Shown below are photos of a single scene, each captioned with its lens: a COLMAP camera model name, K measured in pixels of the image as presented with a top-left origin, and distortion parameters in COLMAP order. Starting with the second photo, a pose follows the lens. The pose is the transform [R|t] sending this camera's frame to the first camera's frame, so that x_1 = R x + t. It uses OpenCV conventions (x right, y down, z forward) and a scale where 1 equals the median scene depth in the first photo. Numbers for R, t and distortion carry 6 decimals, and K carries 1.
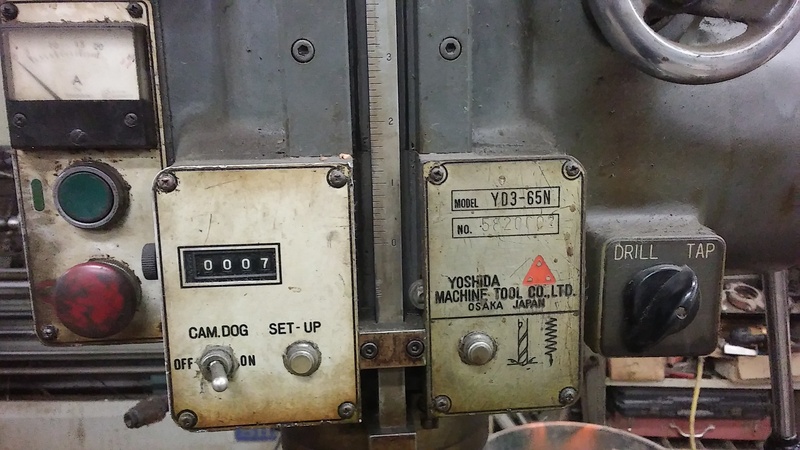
lens RADIAL K [[713.4, 0, 401.9], [0, 713.4, 223.7], [0, 0, 1]] dist [0.058694, -0.006202]
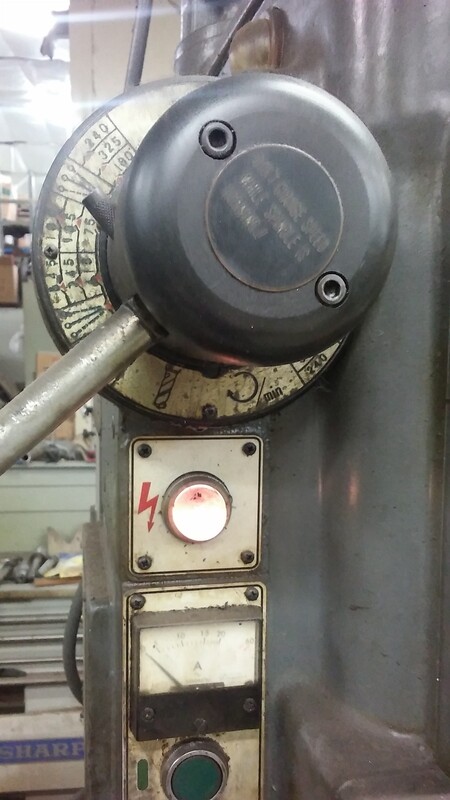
lens RADIAL K [[713.4, 0, 219.2], [0, 713.4, 399.0], [0, 0, 1]] dist [0.058694, -0.006202]
pose [[0.991000, 0.012984, 0.133230, -0.558627], [0.000718, 0.994755, -0.102286, -0.471422], [-0.133859, 0.101461, 0.985793, -0.057301]]
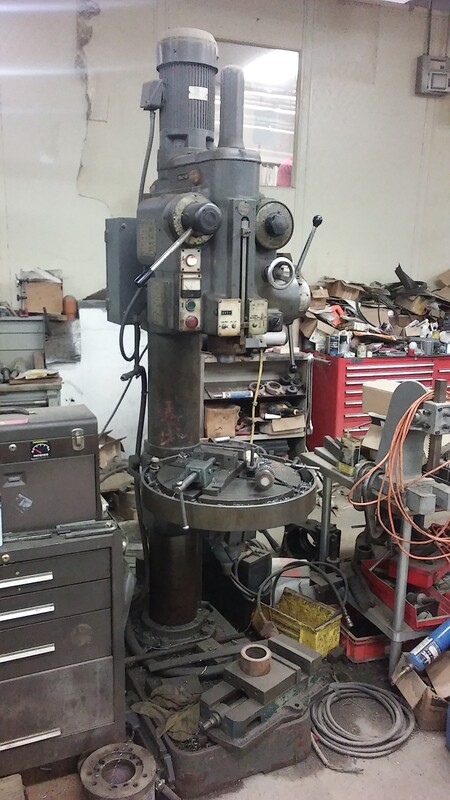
lens RADIAL K [[713.4, 0, 222.5], [0, 713.4, 398.8], [0, 0, 1]] dist [0.058694, -0.006202]
pose [[0.926321, -0.036439, 0.374969, -2.583546], [0.027049, 0.999175, 0.030277, 0.604416], [-0.375764, -0.017903, 0.926543, -4.944459]]
